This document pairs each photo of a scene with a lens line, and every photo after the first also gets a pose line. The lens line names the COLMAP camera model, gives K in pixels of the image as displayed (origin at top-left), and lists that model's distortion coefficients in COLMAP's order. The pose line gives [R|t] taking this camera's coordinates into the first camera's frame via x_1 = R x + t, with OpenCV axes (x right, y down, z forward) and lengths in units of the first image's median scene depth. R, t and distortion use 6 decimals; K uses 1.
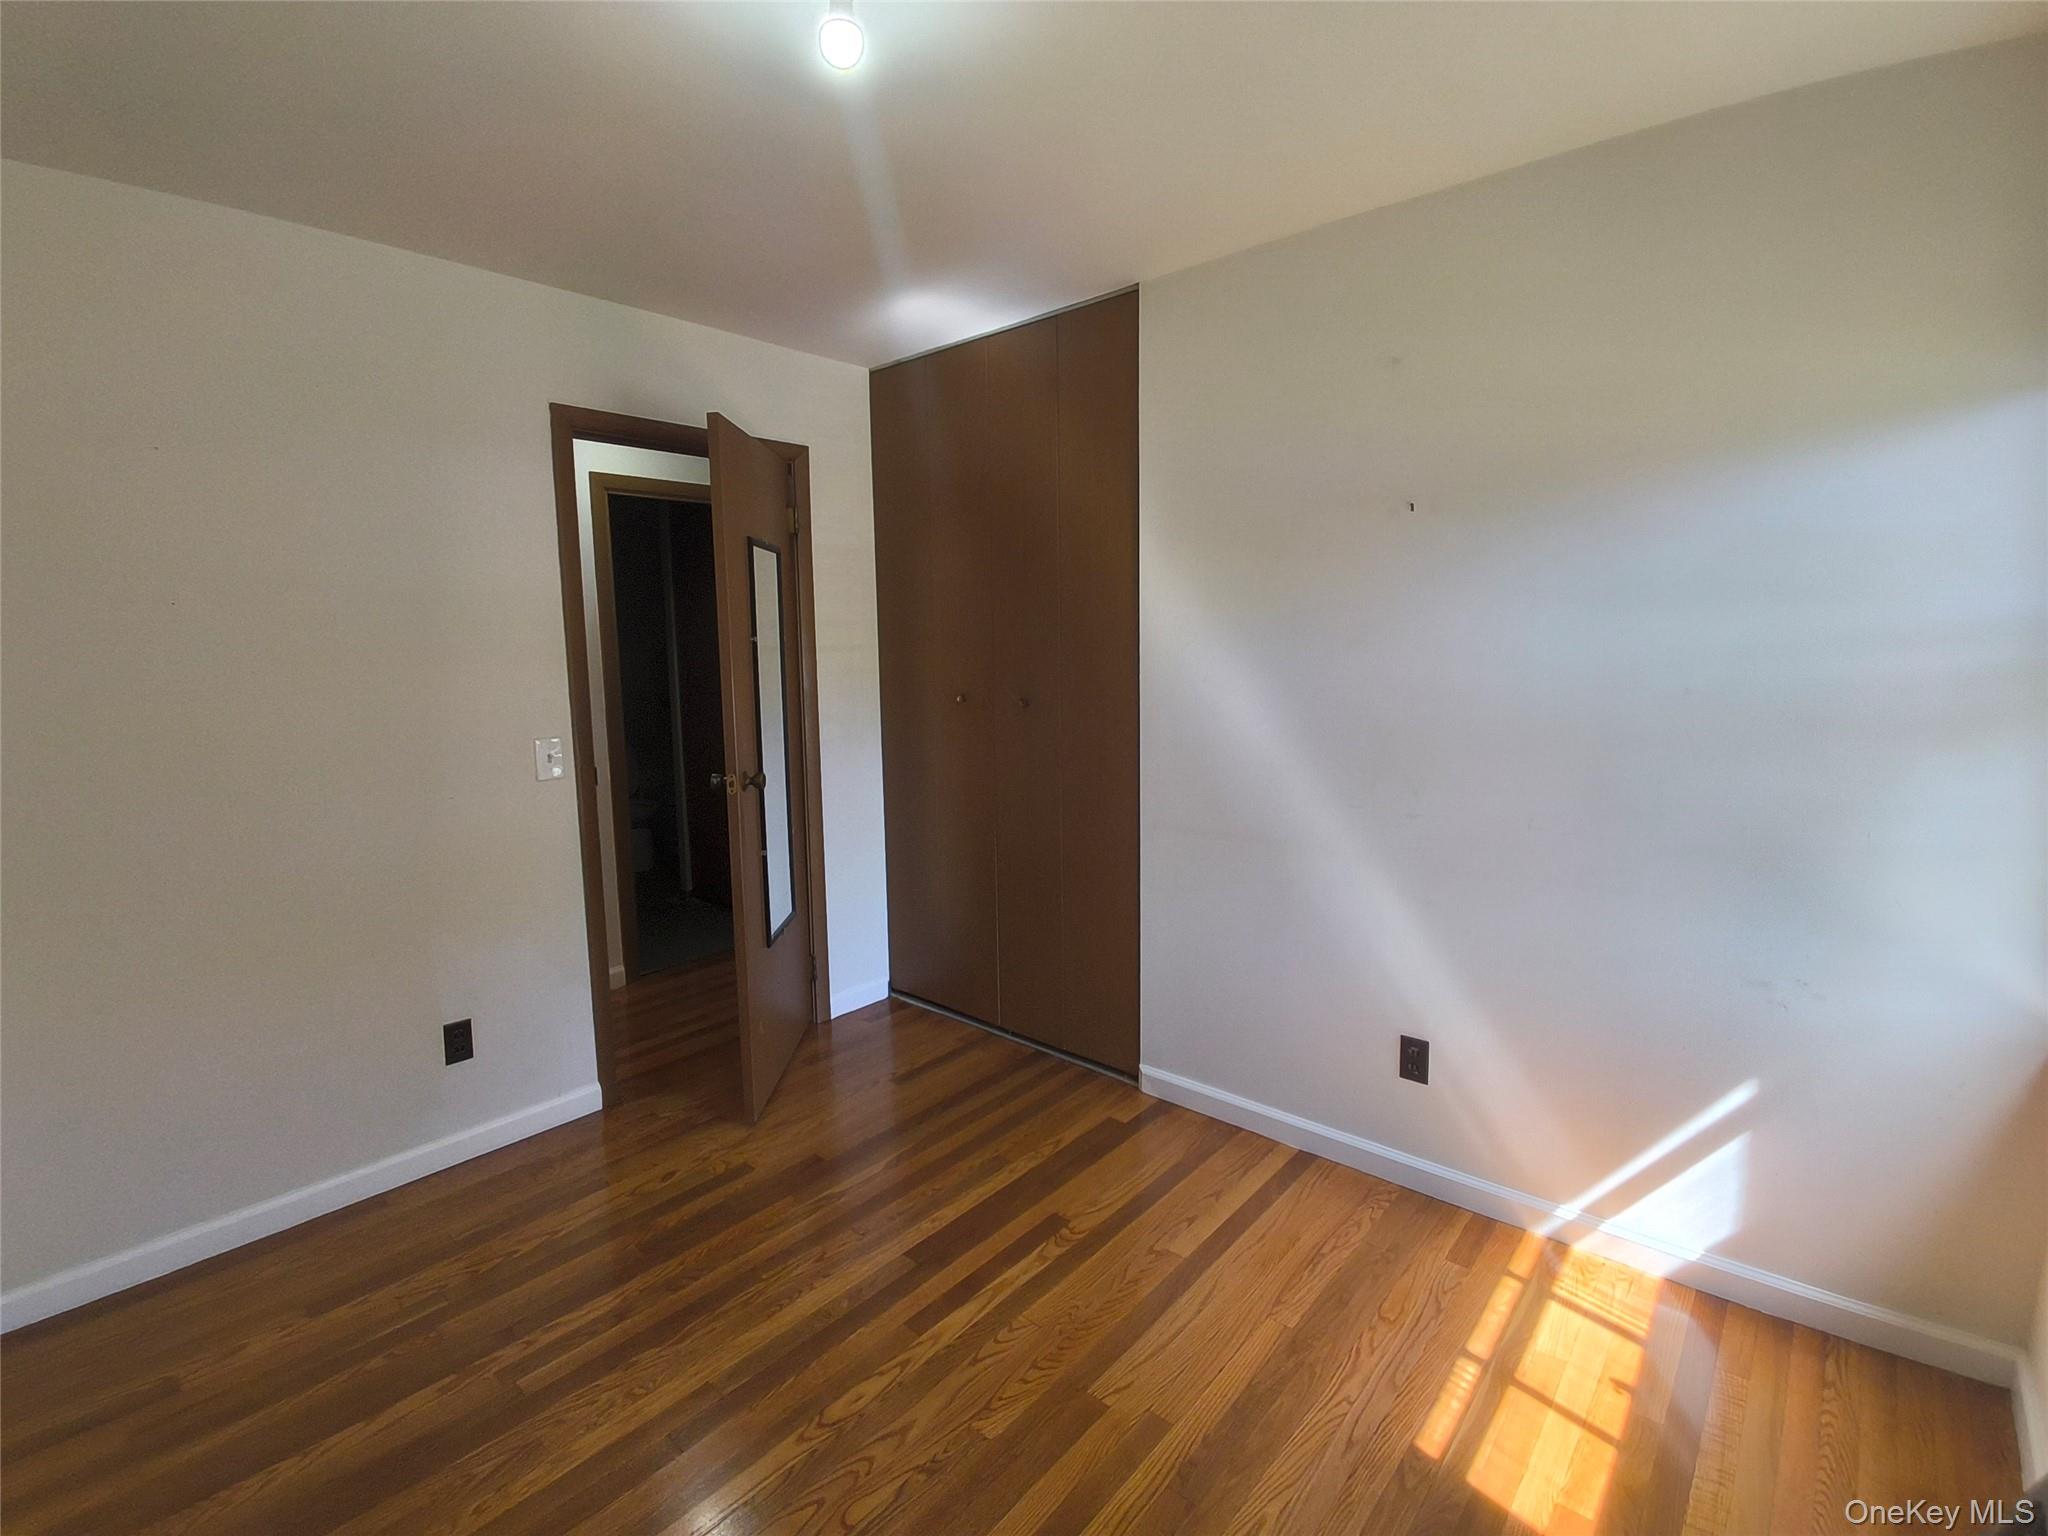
lens RADIAL K [[939.9, 0, 1015.9], [0, 939.9, 762.5], [0, 0, 1]] dist [-0.009121, -0.009144]
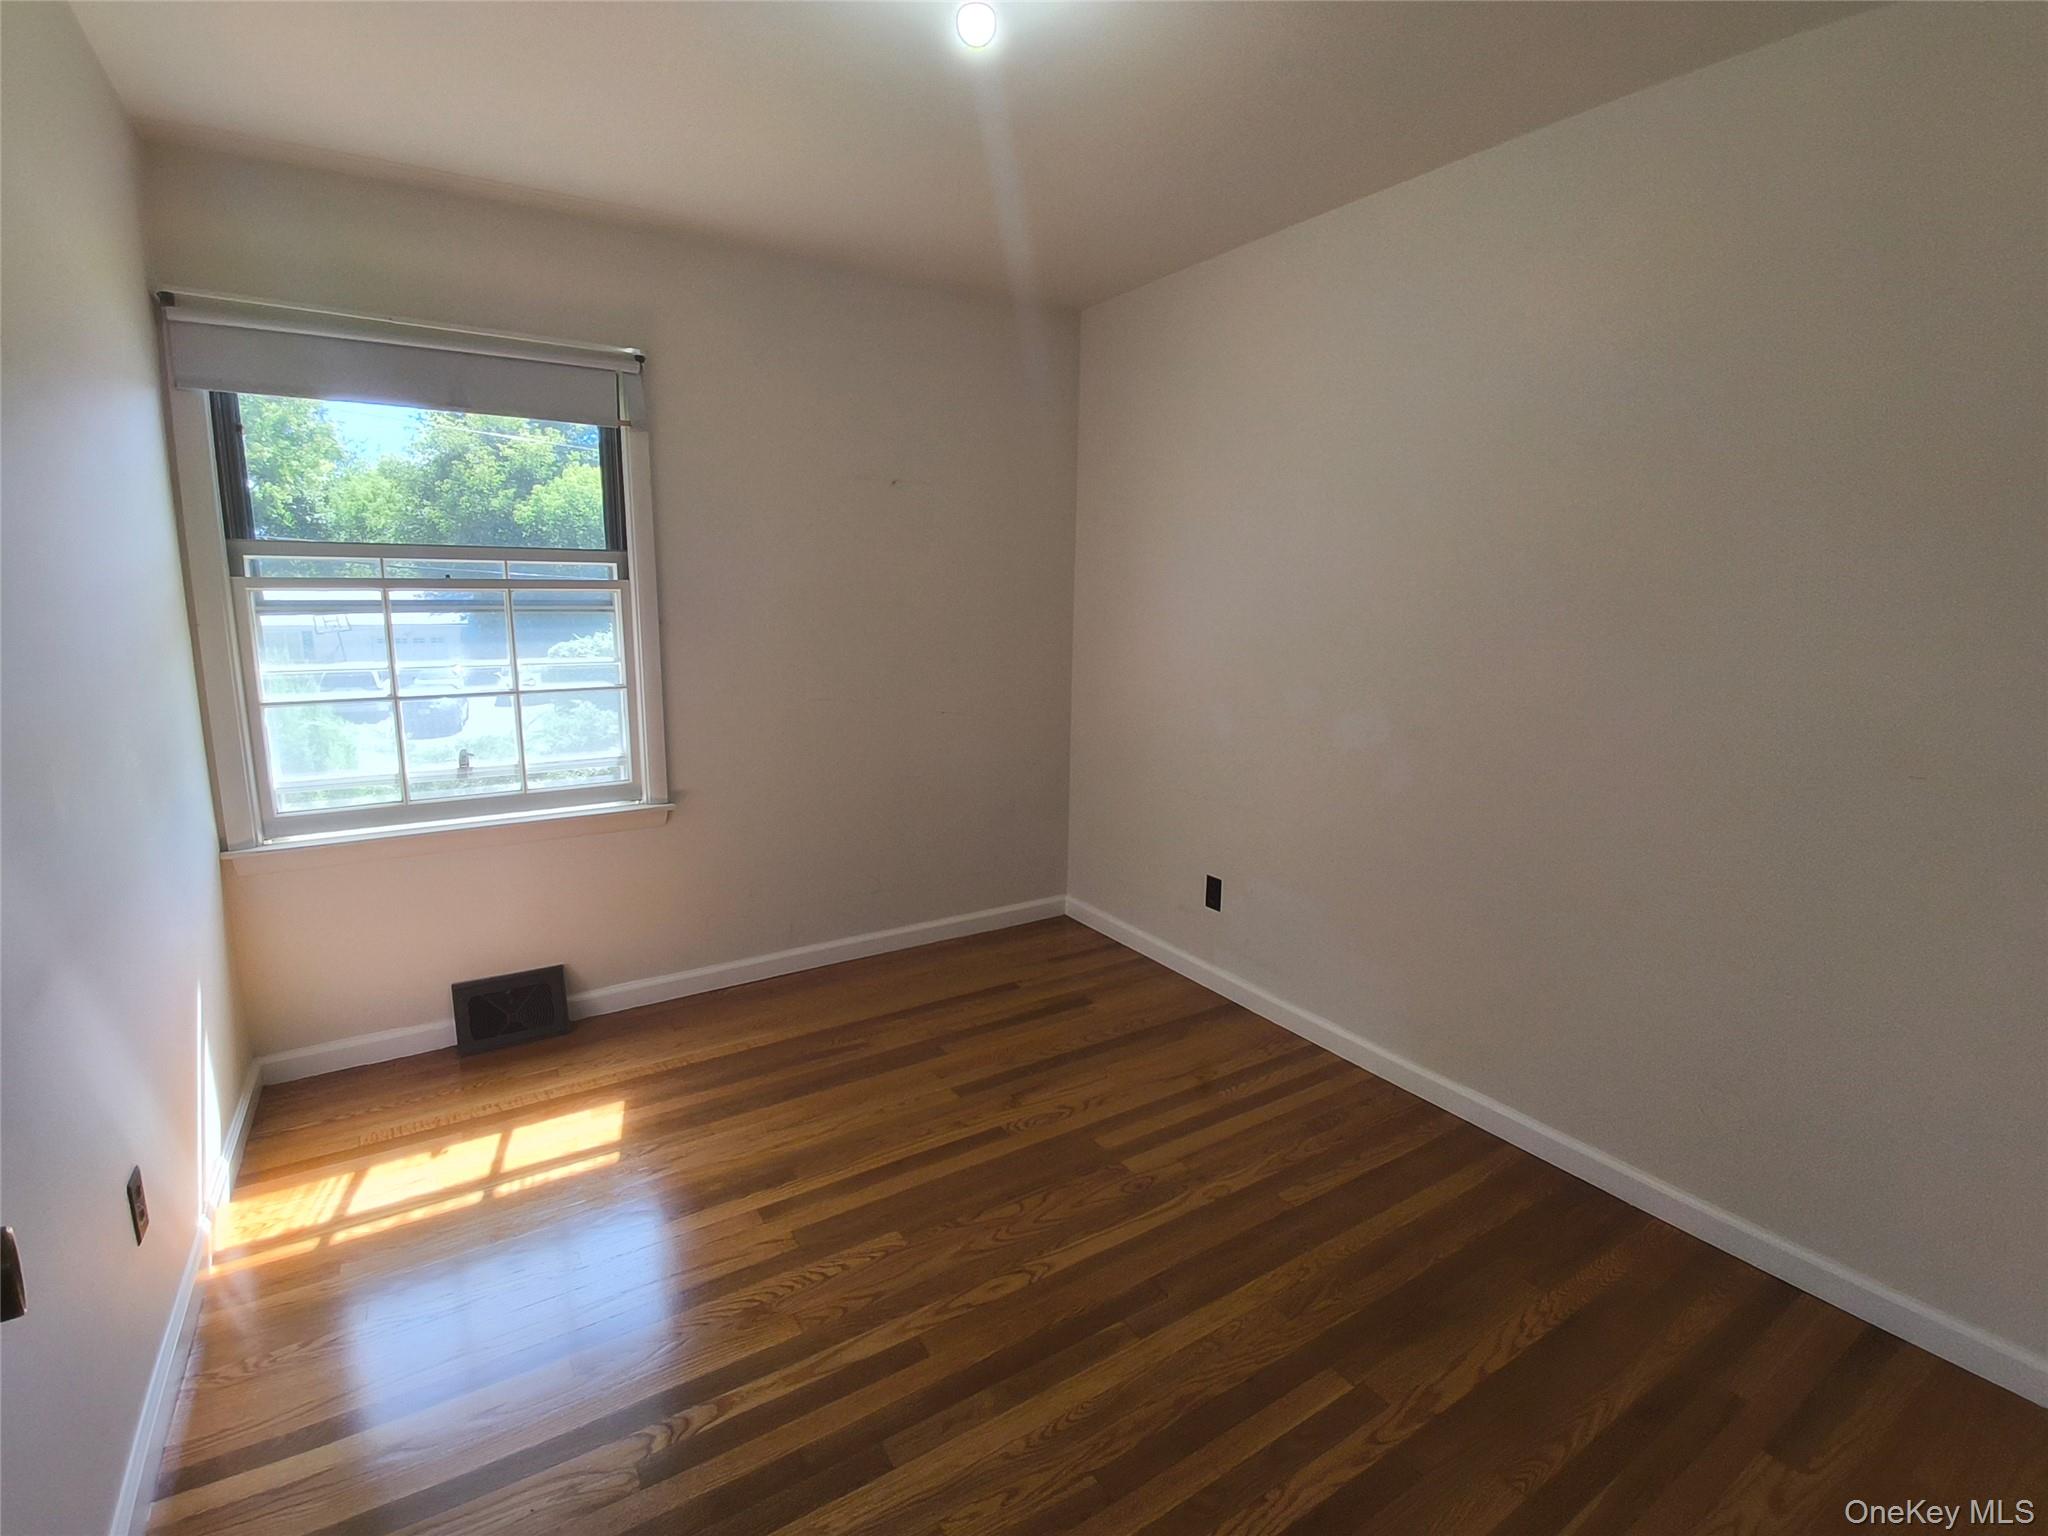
lens RADIAL K [[939.9, 0, 1009.6], [0, 939.9, 769.4], [0, 0, 1]] dist [-0.009121, -0.009144]
pose [[-0.956541, -0.045273, 0.288061, -0.453694], [0.043448, 0.954717, 0.294324, -0.186093], [-0.288342, 0.294049, -0.911259, 1.751436]]
